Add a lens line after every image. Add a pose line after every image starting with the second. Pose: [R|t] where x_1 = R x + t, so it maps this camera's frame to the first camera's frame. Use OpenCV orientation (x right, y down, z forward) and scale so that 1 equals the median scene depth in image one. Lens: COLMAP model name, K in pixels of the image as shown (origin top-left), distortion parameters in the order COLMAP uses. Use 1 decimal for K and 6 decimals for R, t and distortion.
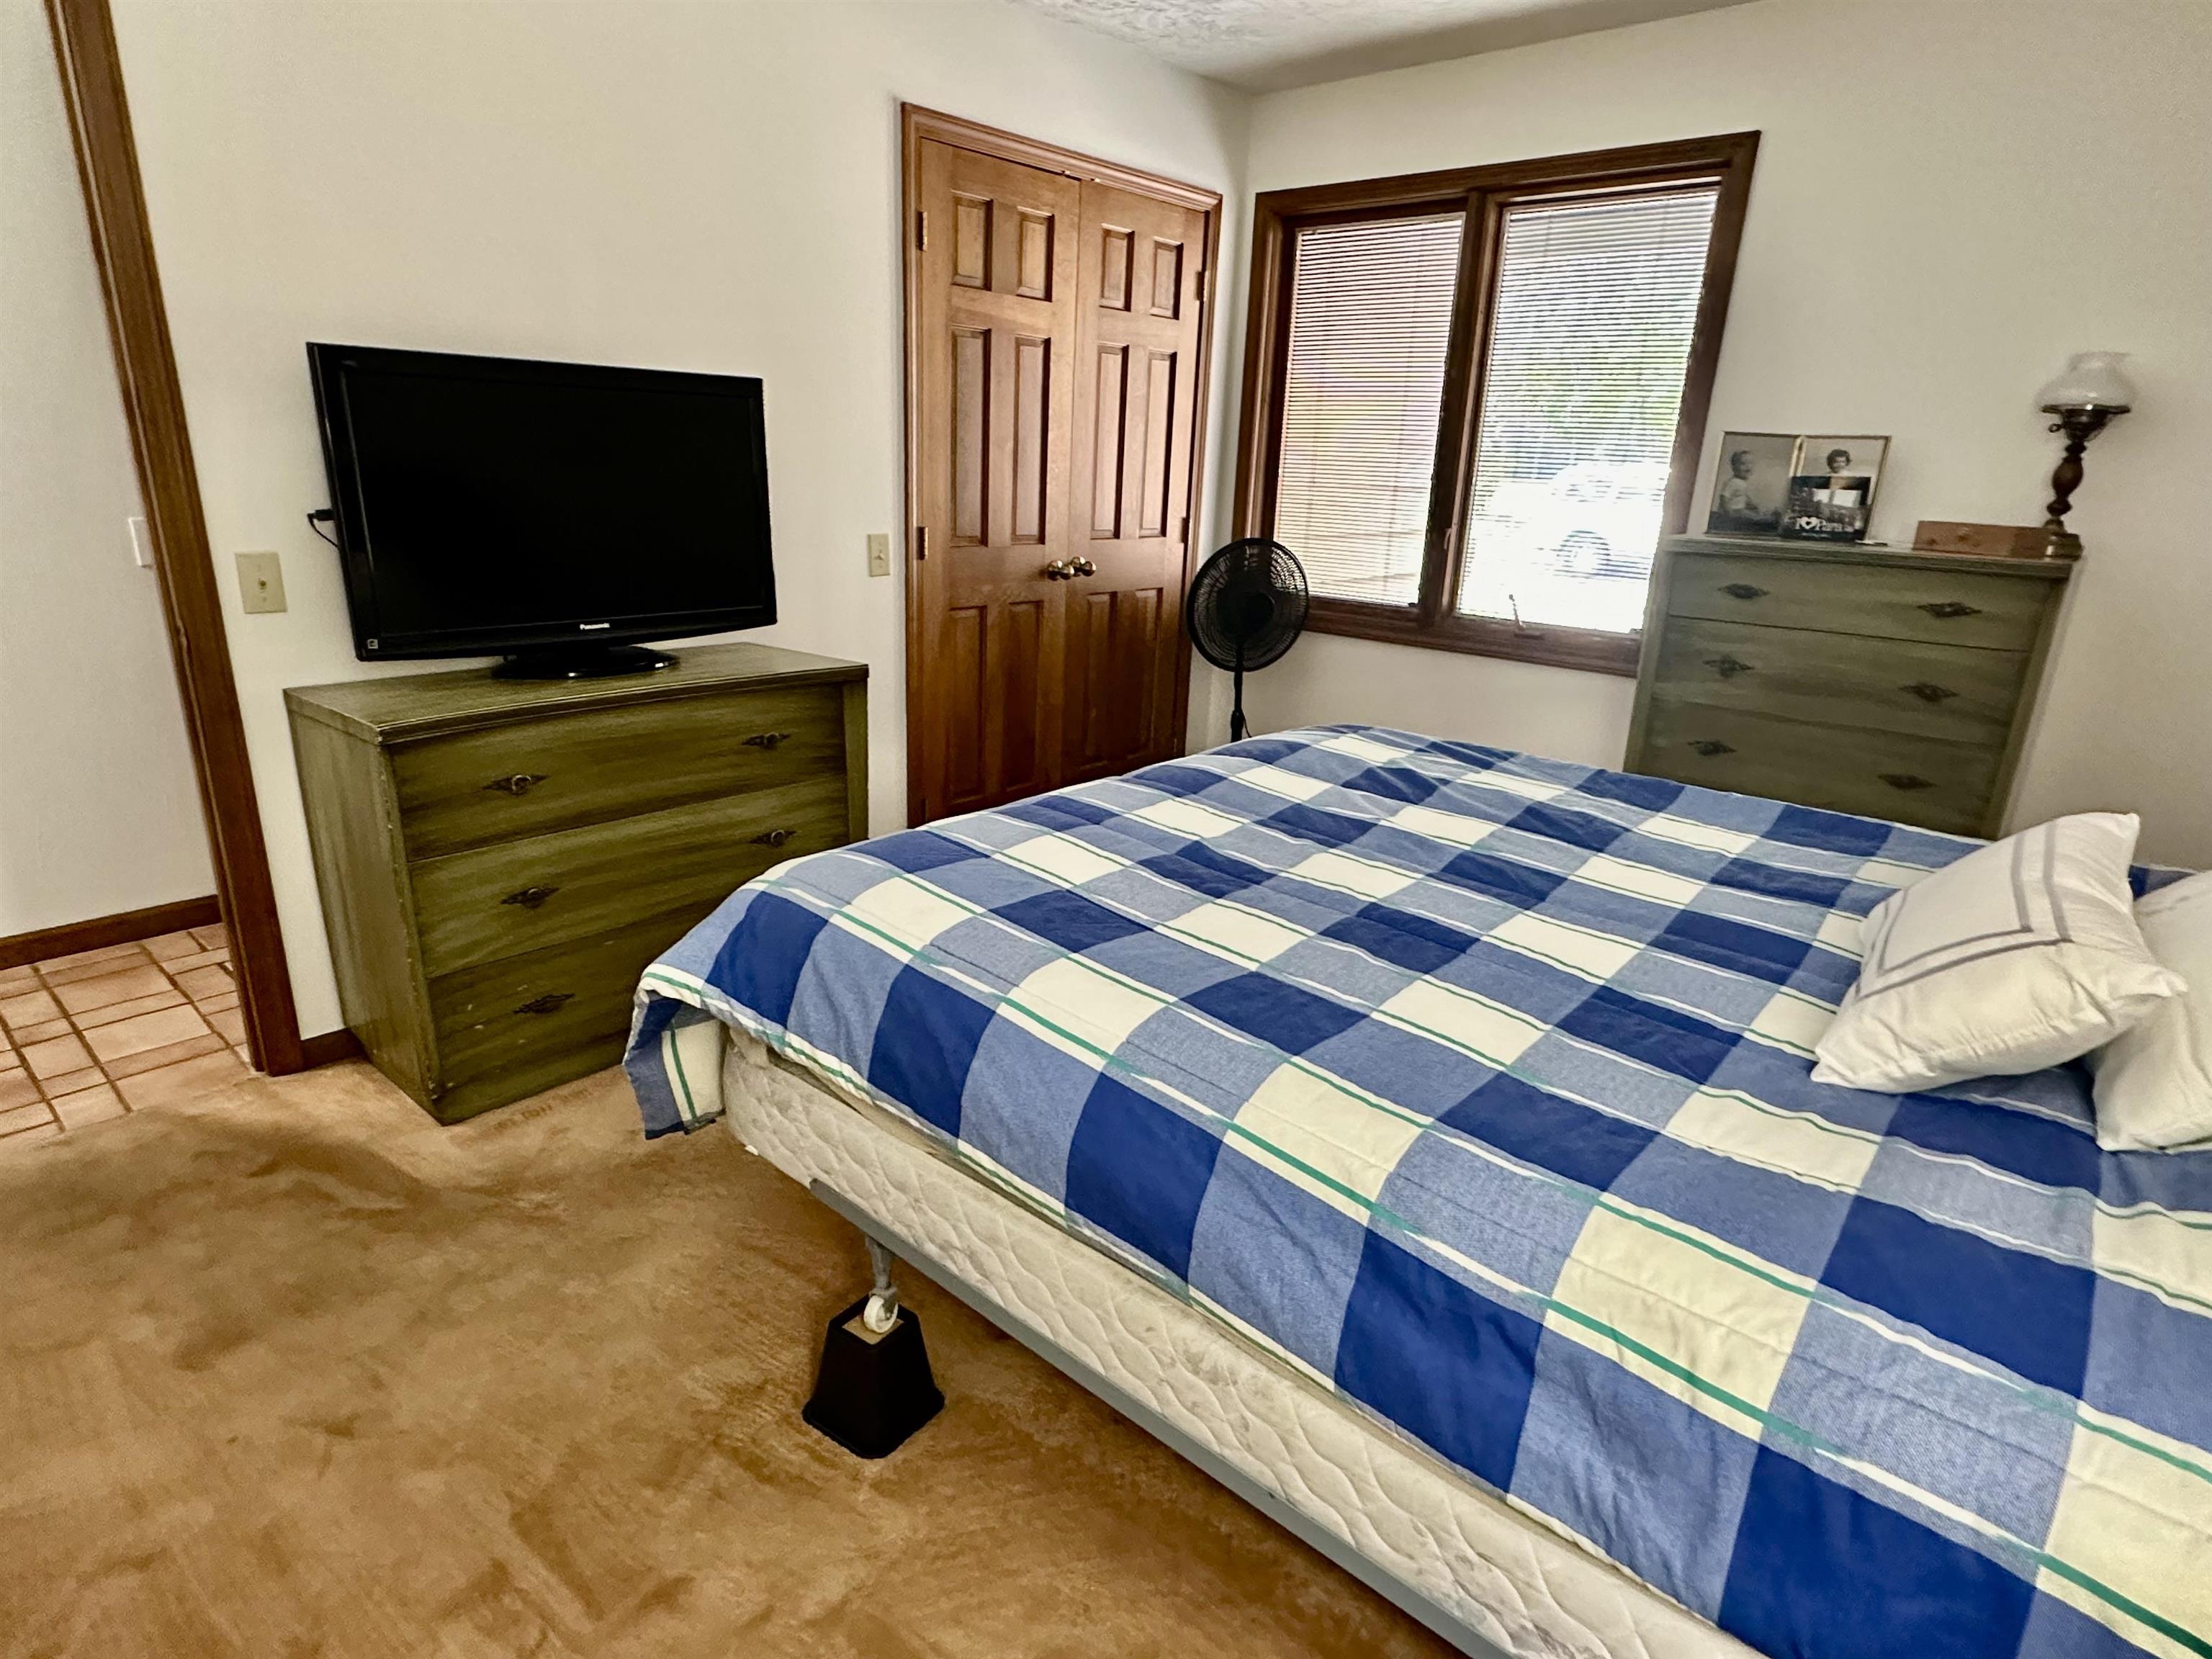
lens RADIAL K [[1203.1, 0, 1099.1], [0, 1203.1, 824.5], [0, 0, 1]] dist [0.018412, -0.000340]
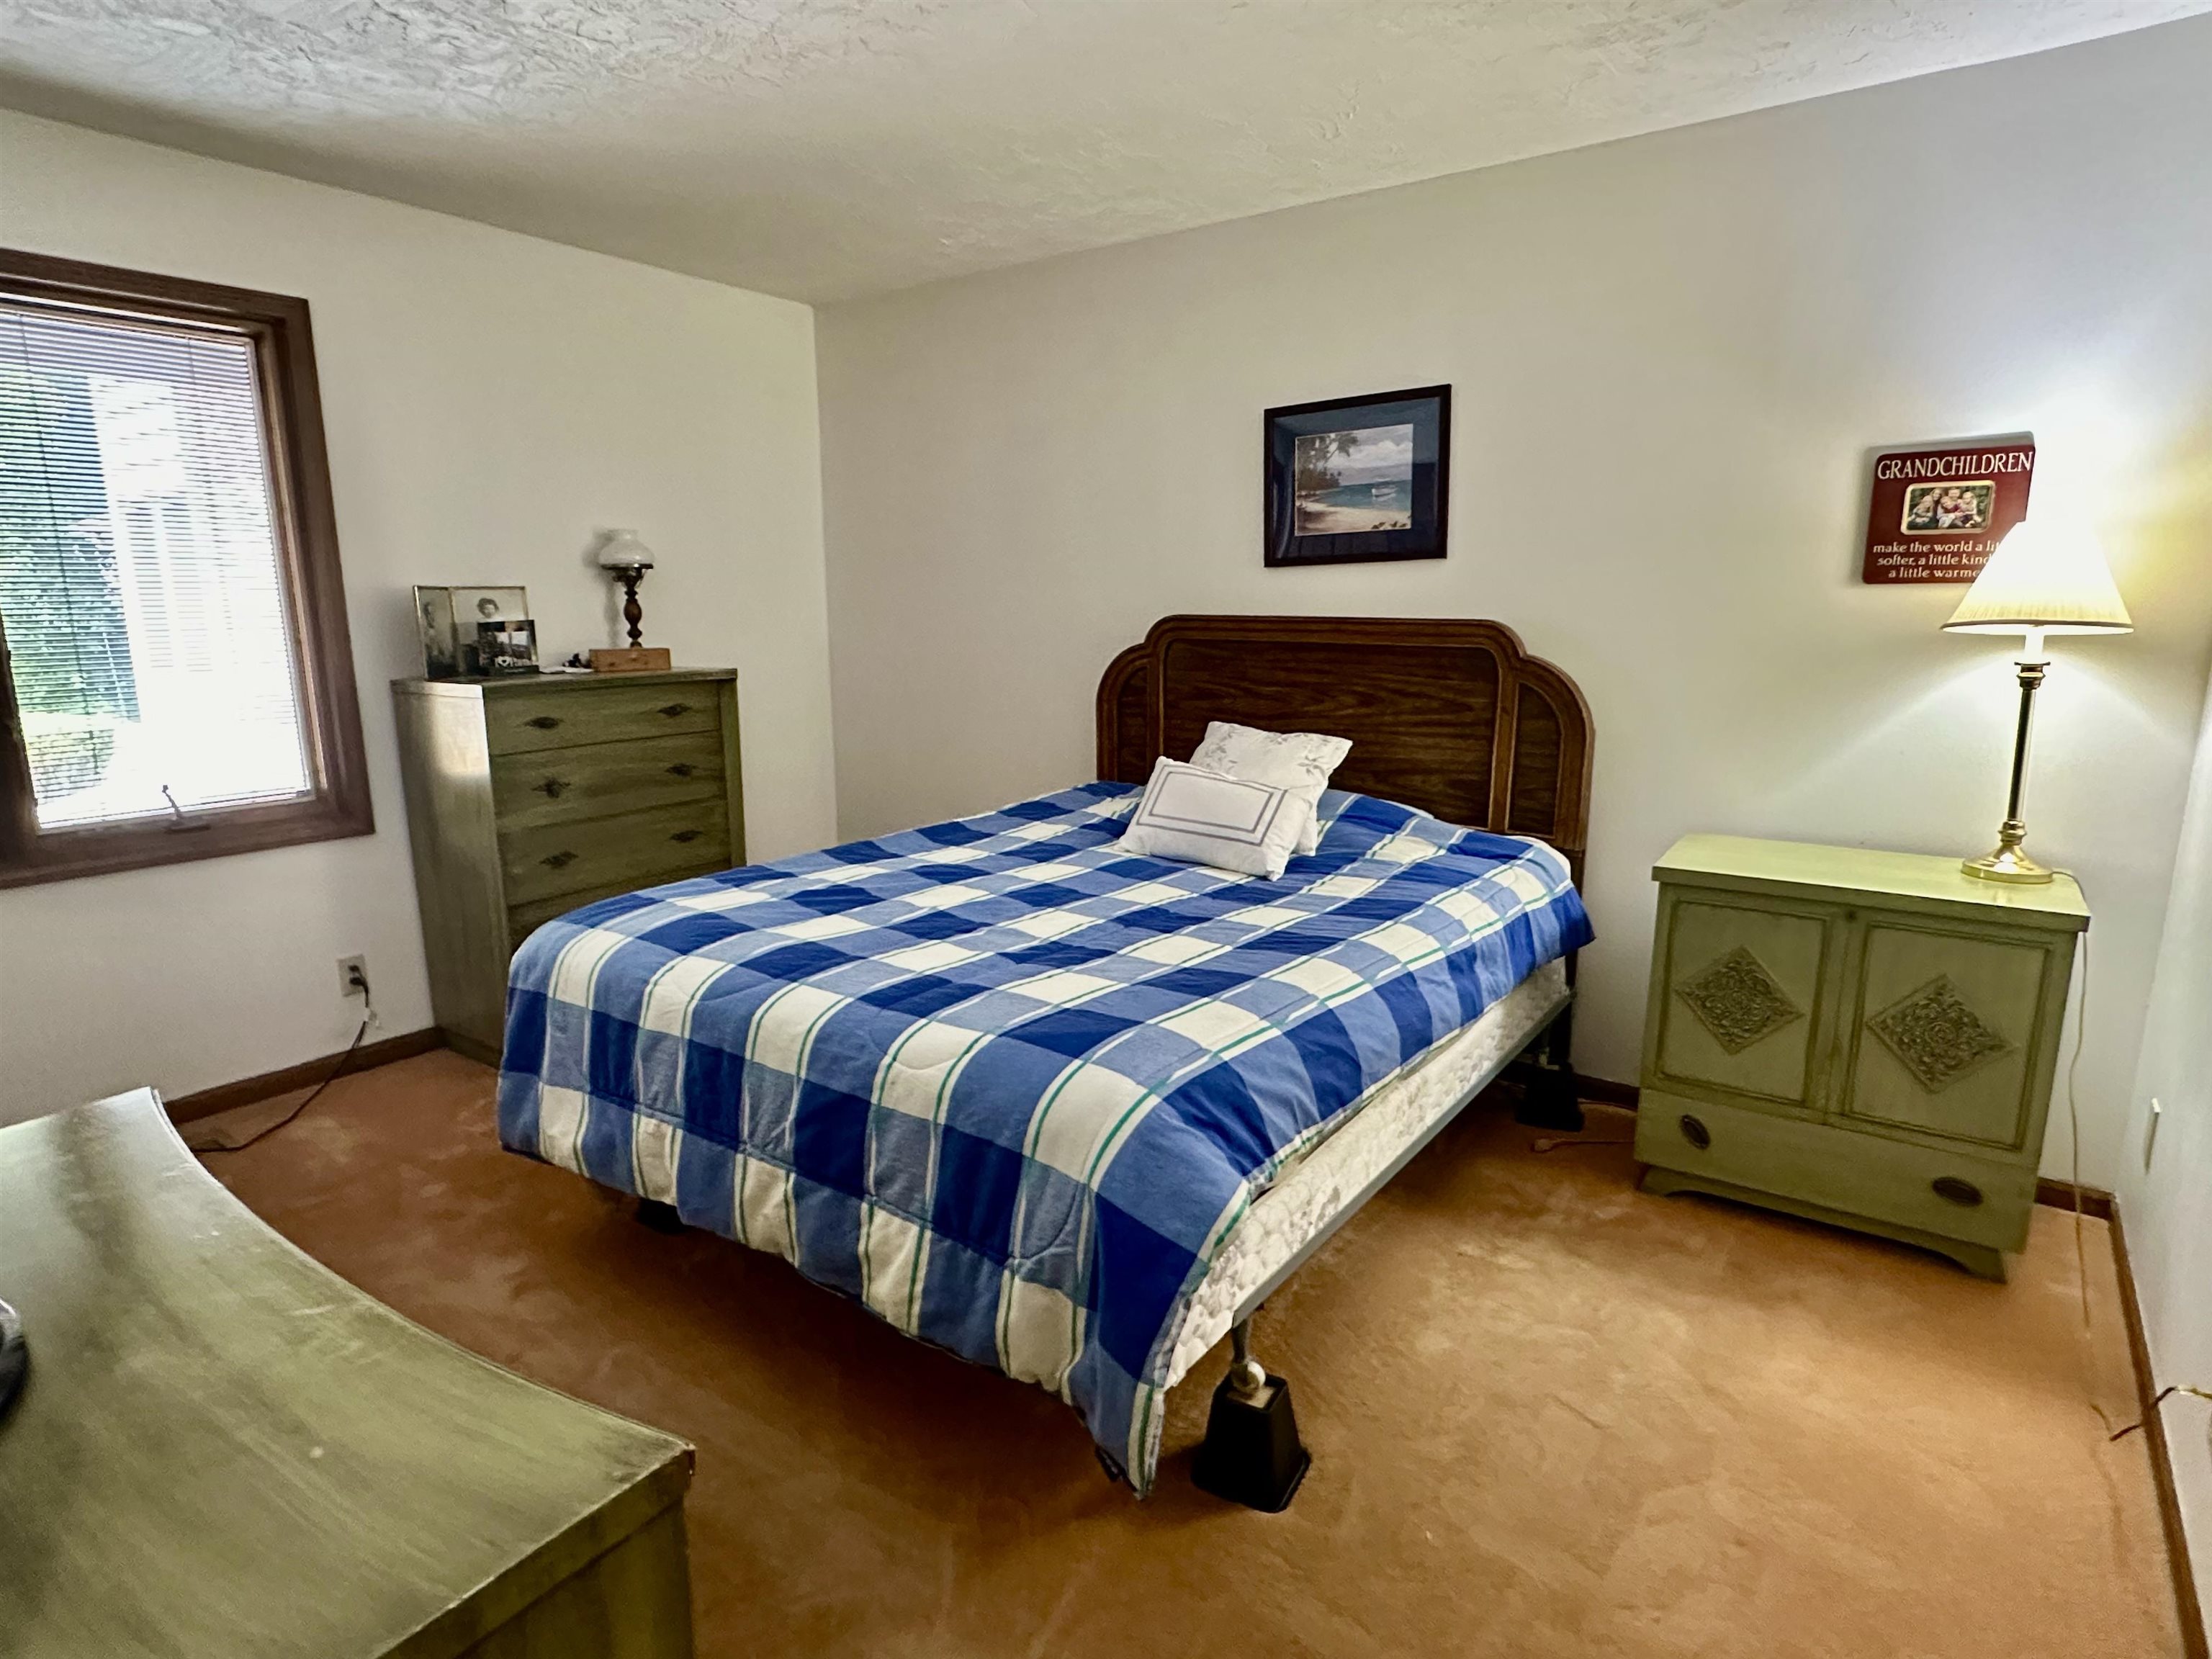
lens RADIAL K [[1203.1, 0, 1098.9], [0, 1203.1, 835.0], [0, 0, 1]] dist [0.018412, -0.000340]
pose [[-0.075823, -0.238363, 0.968212, -0.709601], [0.305490, 0.918760, 0.250112, -0.243619], [-0.949172, 0.314743, 0.003155, 0.587210]]
